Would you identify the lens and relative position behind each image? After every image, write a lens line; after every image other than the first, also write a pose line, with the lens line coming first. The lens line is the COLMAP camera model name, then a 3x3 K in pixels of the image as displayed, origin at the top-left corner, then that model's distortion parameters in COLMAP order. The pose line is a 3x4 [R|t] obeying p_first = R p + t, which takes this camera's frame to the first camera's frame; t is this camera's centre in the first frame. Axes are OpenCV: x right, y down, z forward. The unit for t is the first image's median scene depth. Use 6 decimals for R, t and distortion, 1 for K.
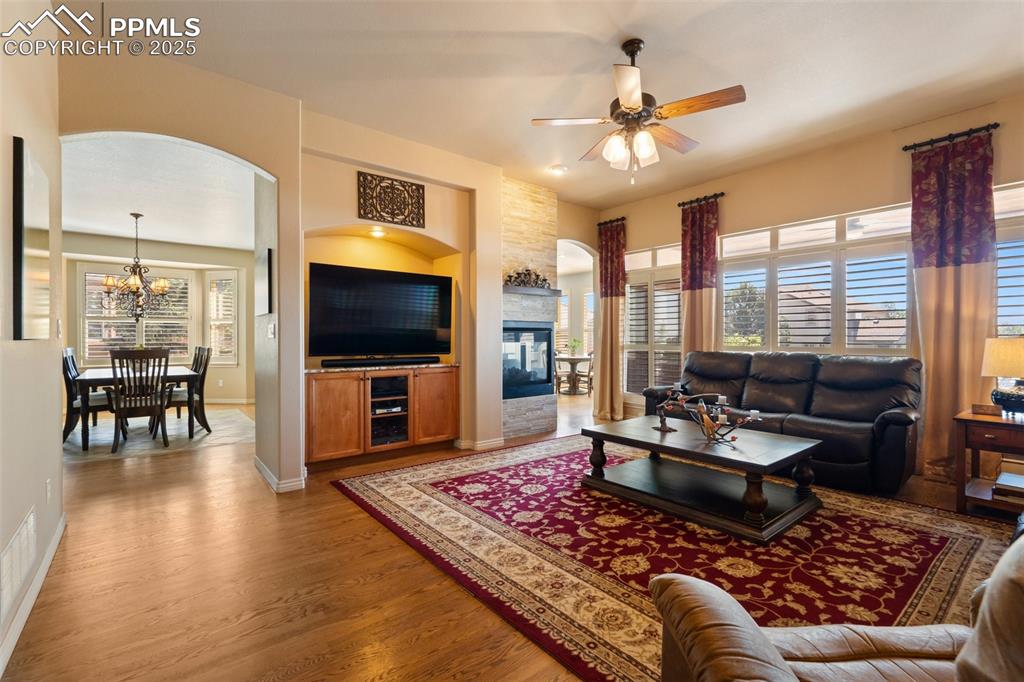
lens RADIAL K [[454.1, 0, 516.4], [0, 454.1, 337.6], [0, 0, 1]] dist [-0.005283, 0.000357]
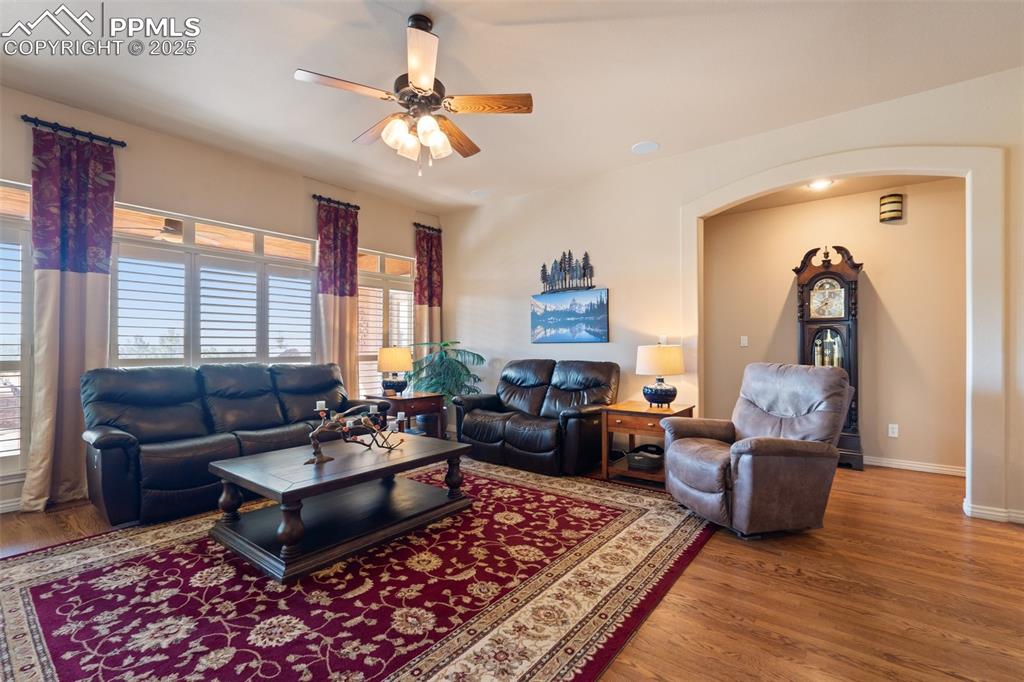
lens RADIAL K [[454.1, 0, 510.6], [0, 454.1, 343.4], [0, 0, 1]] dist [-0.005283, 0.000357]
pose [[-0.220015, 0.009302, 0.975452, -0.635835], [0.002545, 0.999957, -0.008962, 0.001969], [-0.975493, 0.000511, -0.220029, 0.991933]]
